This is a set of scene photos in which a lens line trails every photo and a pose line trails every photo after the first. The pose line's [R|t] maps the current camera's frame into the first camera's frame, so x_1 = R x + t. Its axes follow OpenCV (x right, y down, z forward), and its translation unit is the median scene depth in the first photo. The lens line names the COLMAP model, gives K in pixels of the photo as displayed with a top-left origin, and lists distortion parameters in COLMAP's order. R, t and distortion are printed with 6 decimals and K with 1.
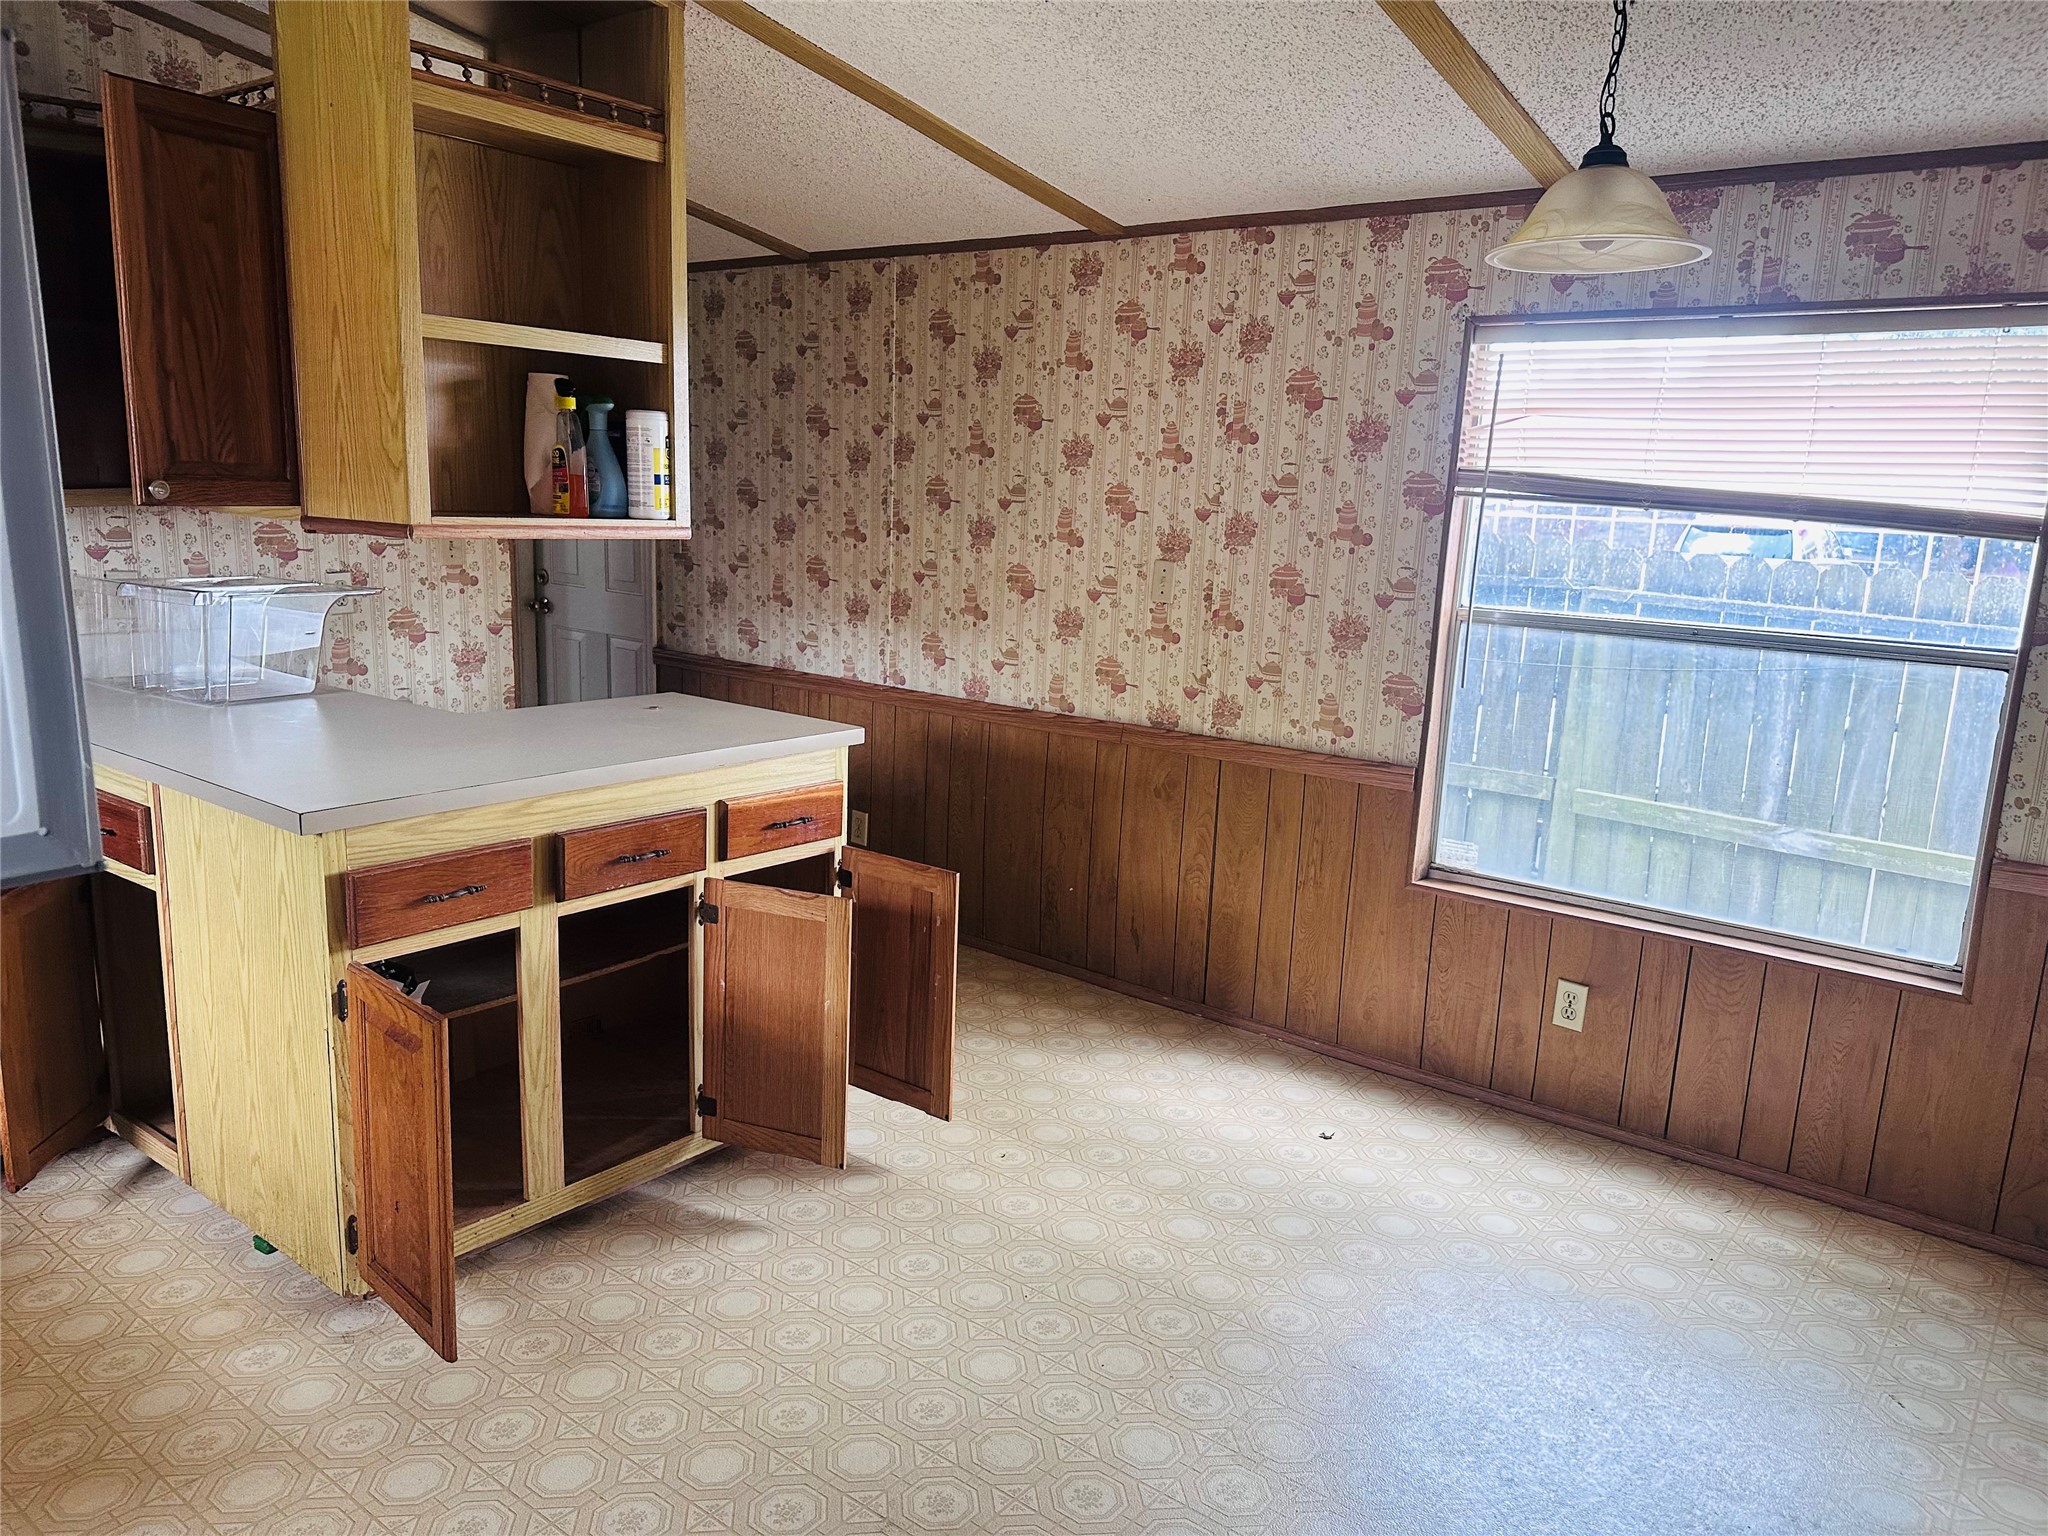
lens RADIAL K [[1440.2, 0, 1017.0], [0, 1440.2, 768.9], [0, 0, 1]] dist [-0.005040, -0.005934]
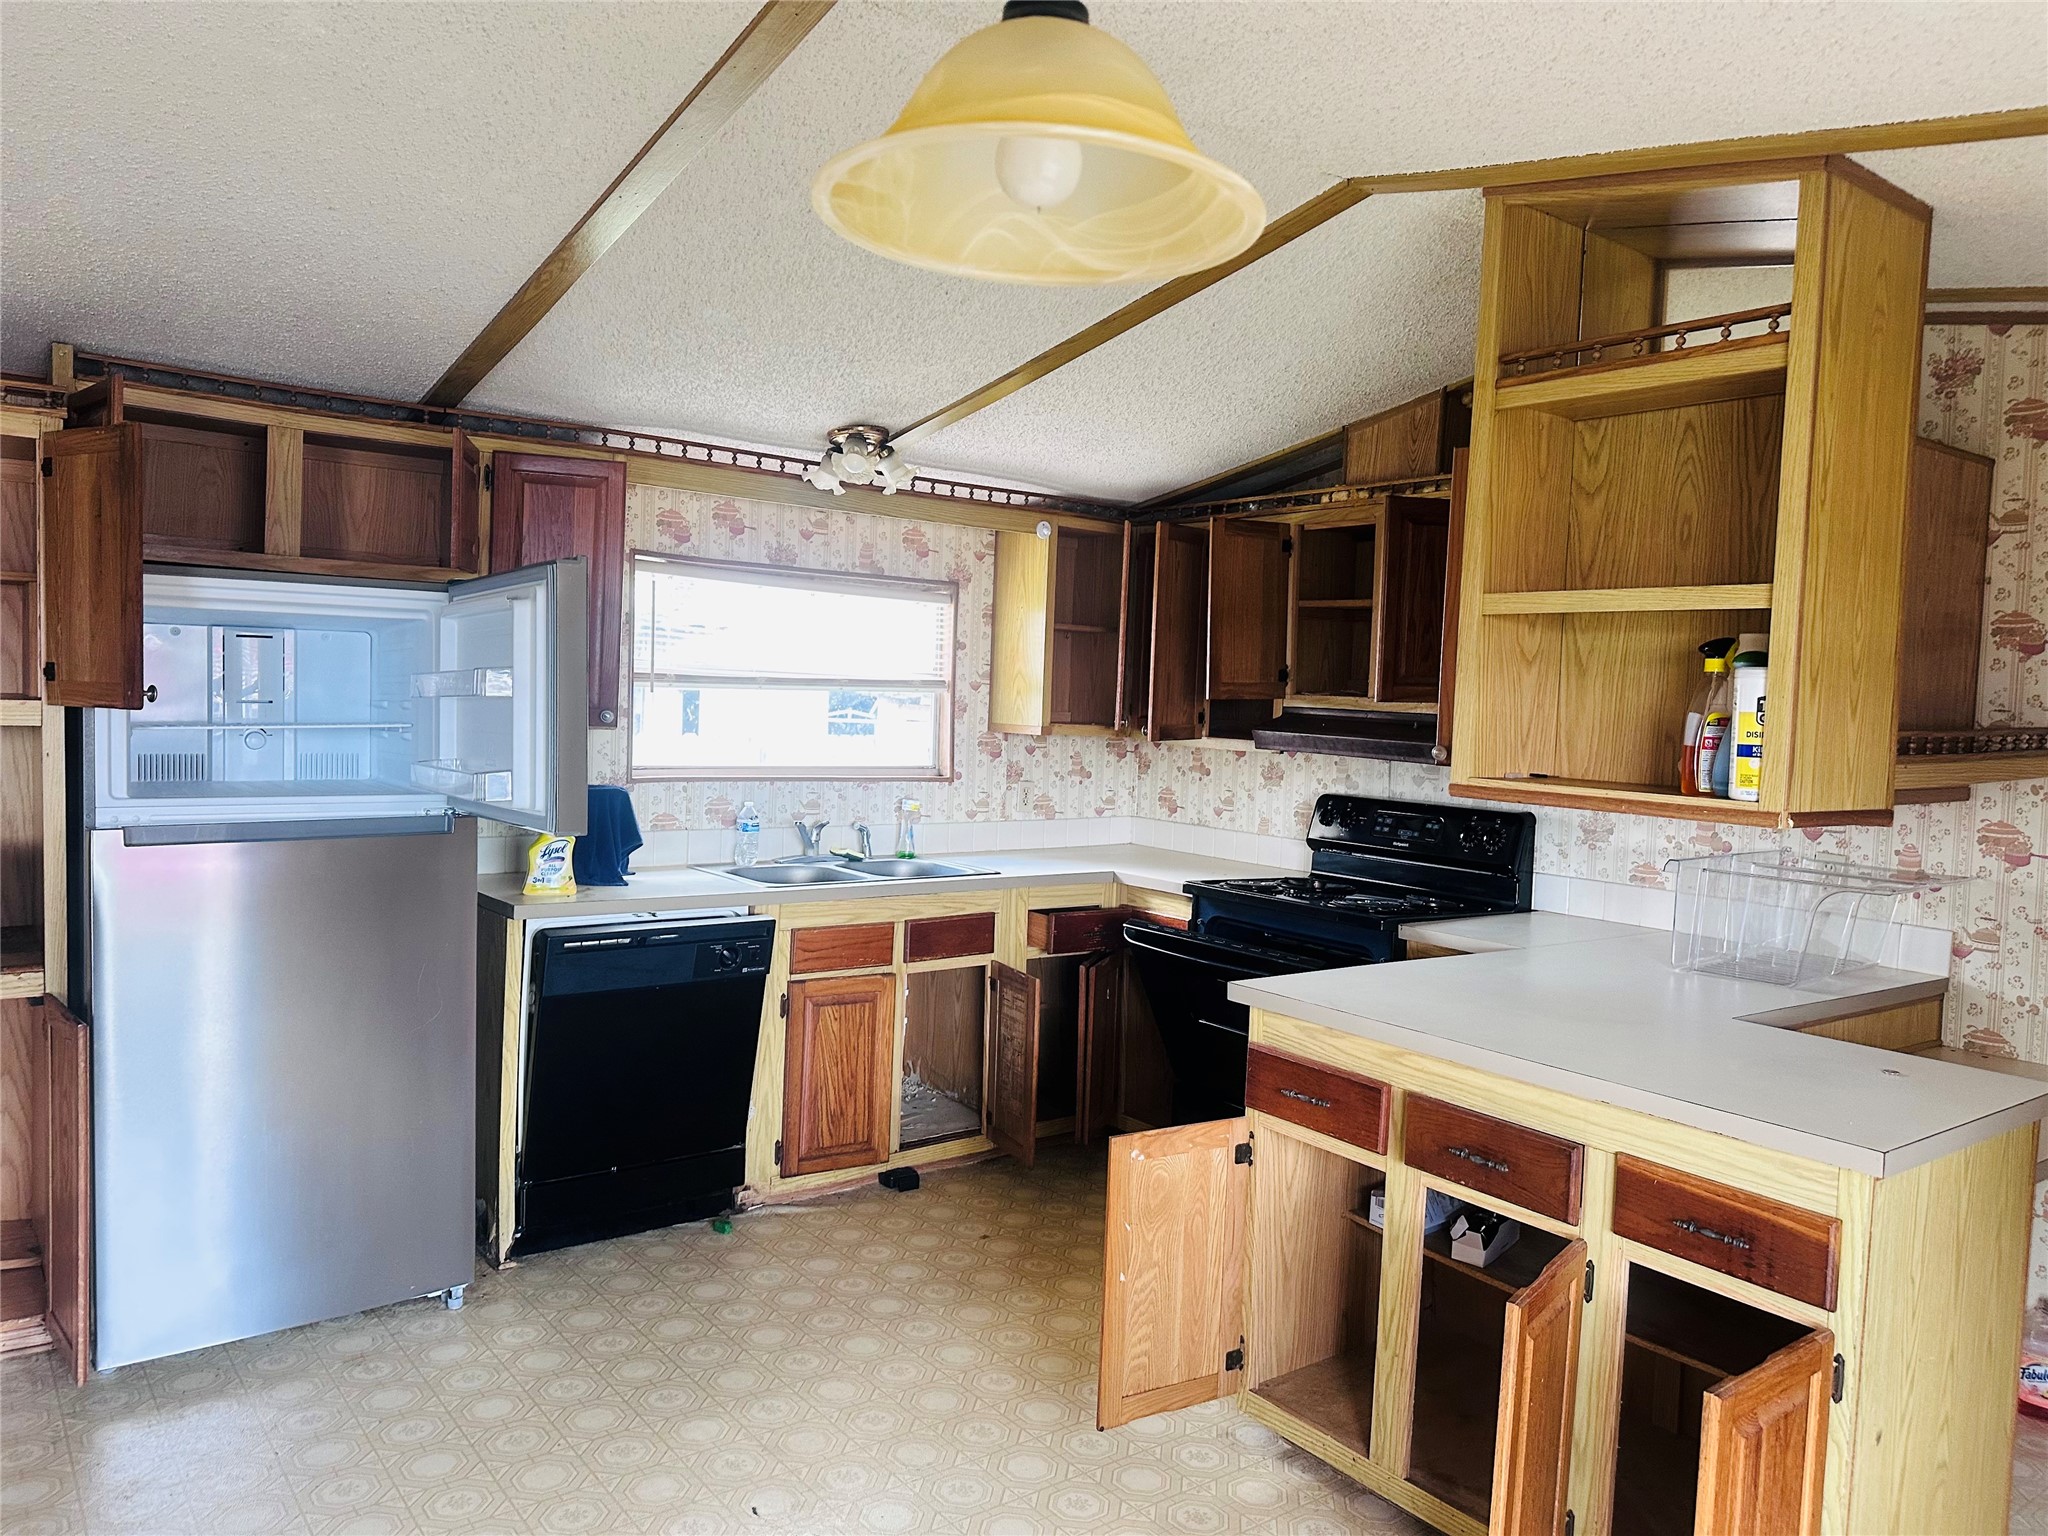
lens RADIAL K [[1426.0, 0, 1029.5], [0, 1426.0, 755.7], [0, 0, 1]] dist [0.075508, -0.100509]
pose [[-0.254821, -0.005692, -0.966972, 0.622363], [-0.235757, 0.970173, 0.056417, -0.153691], [0.937809, 0.242347, -0.248562, 0.837769]]
